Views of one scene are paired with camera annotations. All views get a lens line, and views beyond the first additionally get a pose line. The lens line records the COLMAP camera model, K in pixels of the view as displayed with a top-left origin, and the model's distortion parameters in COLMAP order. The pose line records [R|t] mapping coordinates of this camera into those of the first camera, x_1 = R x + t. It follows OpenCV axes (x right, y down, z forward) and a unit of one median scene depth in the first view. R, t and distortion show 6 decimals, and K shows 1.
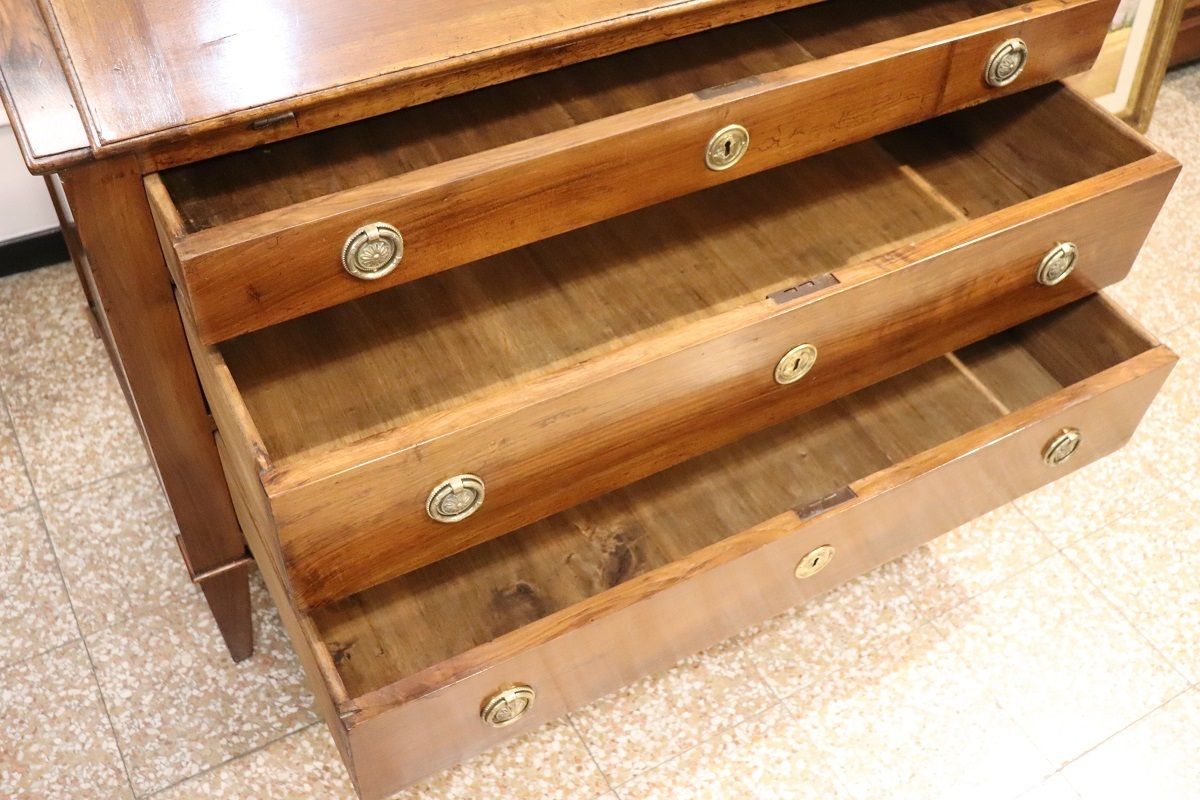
lens RADIAL K [[1186.2, 0, 600.0], [0, 1186.2, 400.0], [0, 0, 1]] dist [-0.115414, 0.149904]
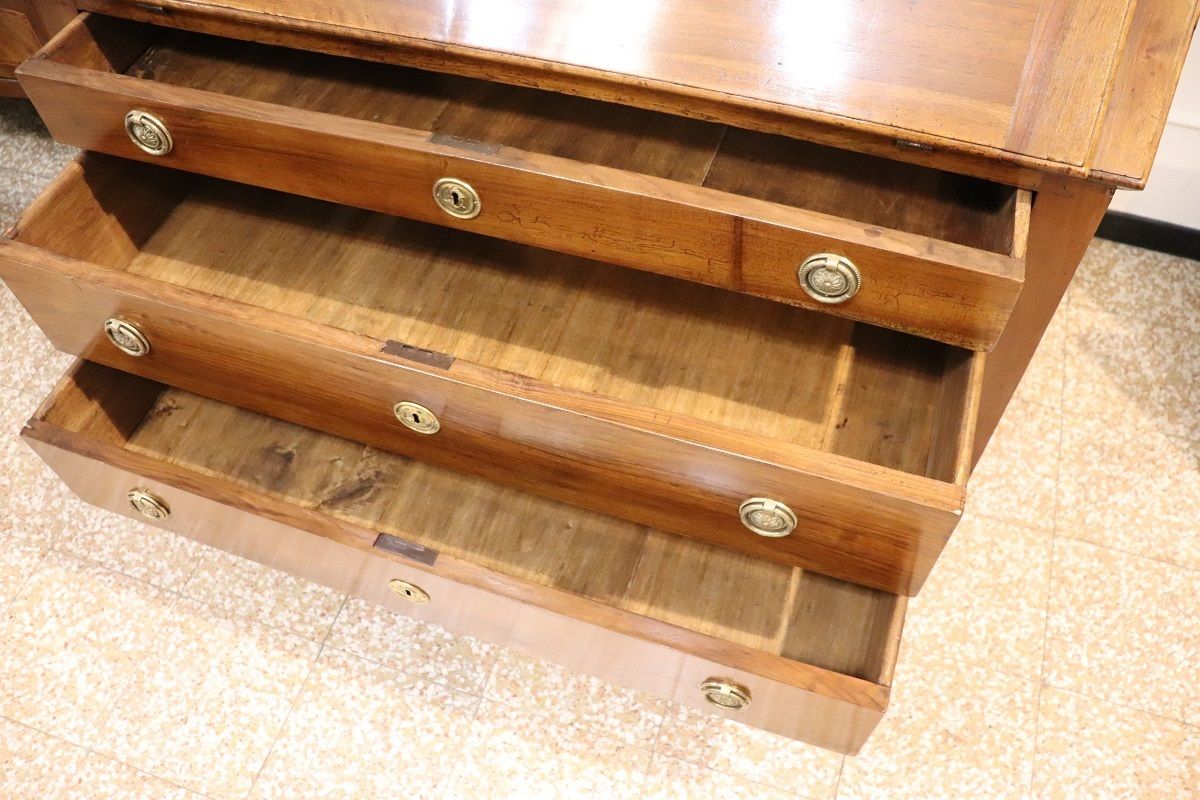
lens RADIAL K [[982.4, 0, 600.0], [0, 982.4, 400.0], [0, 0, 1]] dist [-0.178751, 0.155885]
pose [[0.671114, 0.560225, -0.485545, 0.535278], [-0.507092, 0.824657, 0.250599, -0.266197], [0.540800, 0.078036, 0.837524, 0.301277]]
